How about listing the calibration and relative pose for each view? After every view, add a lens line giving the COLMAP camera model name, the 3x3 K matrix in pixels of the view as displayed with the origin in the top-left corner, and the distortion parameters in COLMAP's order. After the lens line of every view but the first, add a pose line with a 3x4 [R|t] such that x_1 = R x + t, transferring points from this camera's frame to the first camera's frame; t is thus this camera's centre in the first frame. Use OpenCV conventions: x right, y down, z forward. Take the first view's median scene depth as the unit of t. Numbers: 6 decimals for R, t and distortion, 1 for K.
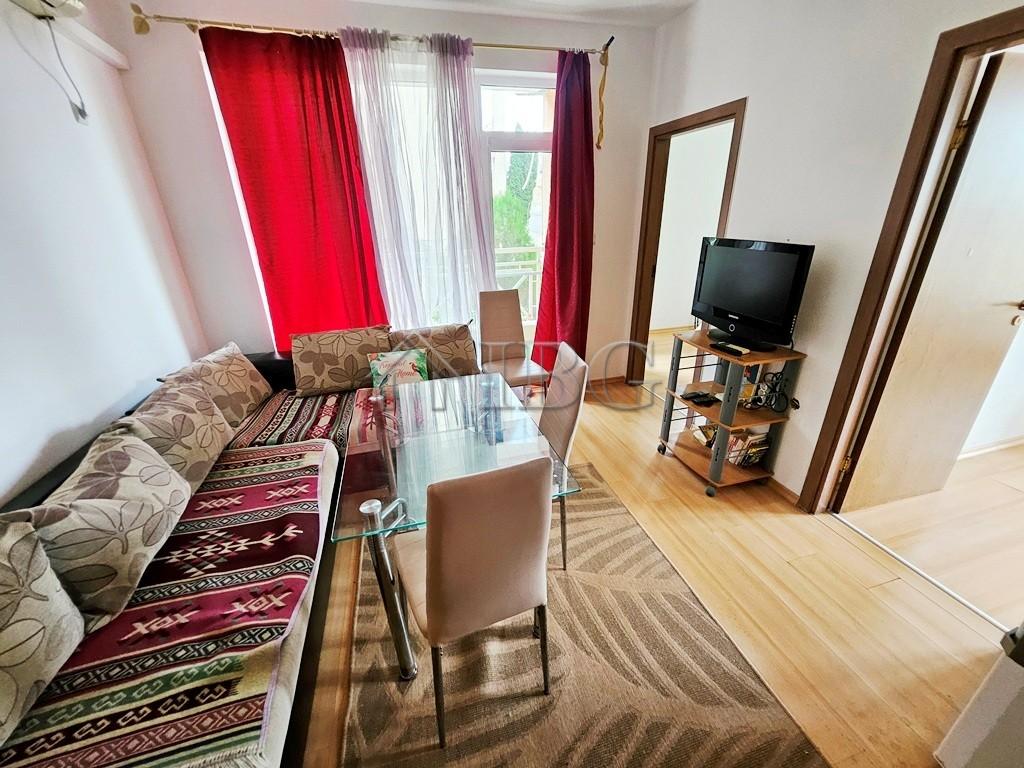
lens RADIAL K [[404.6, 0, 508.8], [0, 404.6, 377.9], [0, 0, 1]] dist [-0.001393, 0.000392]
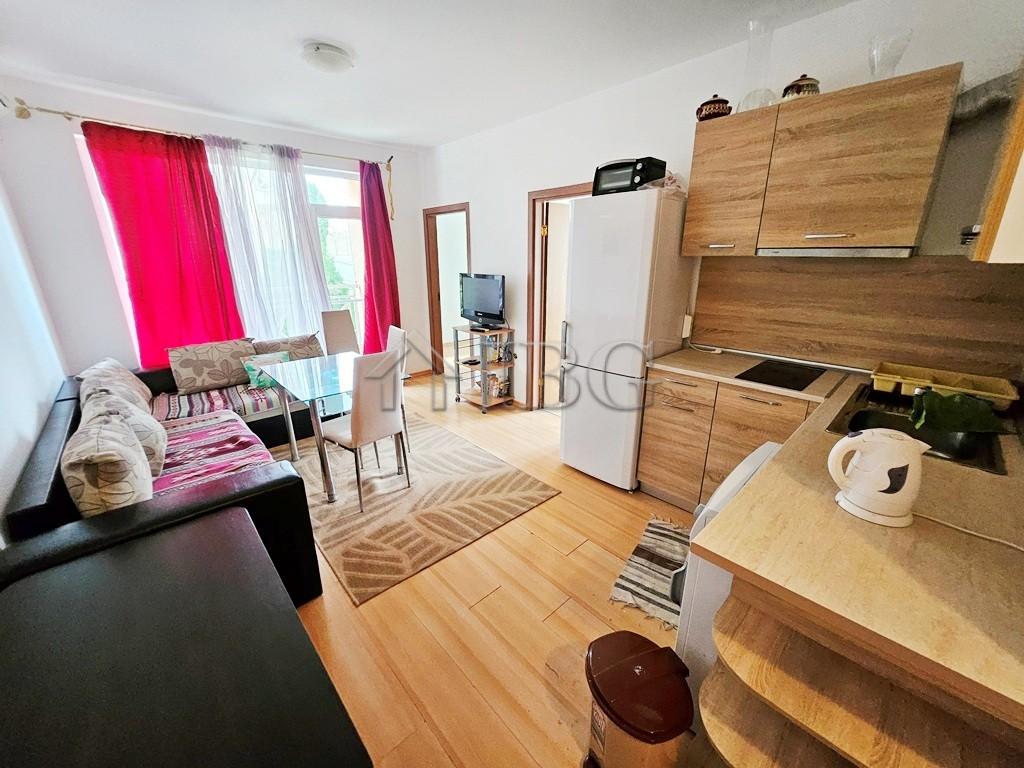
lens RADIAL K [[404.6, 0, 504.8], [0, 404.6, 378.9], [0, 0, 1]] dist [-0.001393, 0.000392]
pose [[0.892960, -0.113413, 0.435614, -0.173442], [0.156851, 0.985484, -0.064955, 0.260405], [-0.421924, 0.126329, 0.897787, -0.628703]]
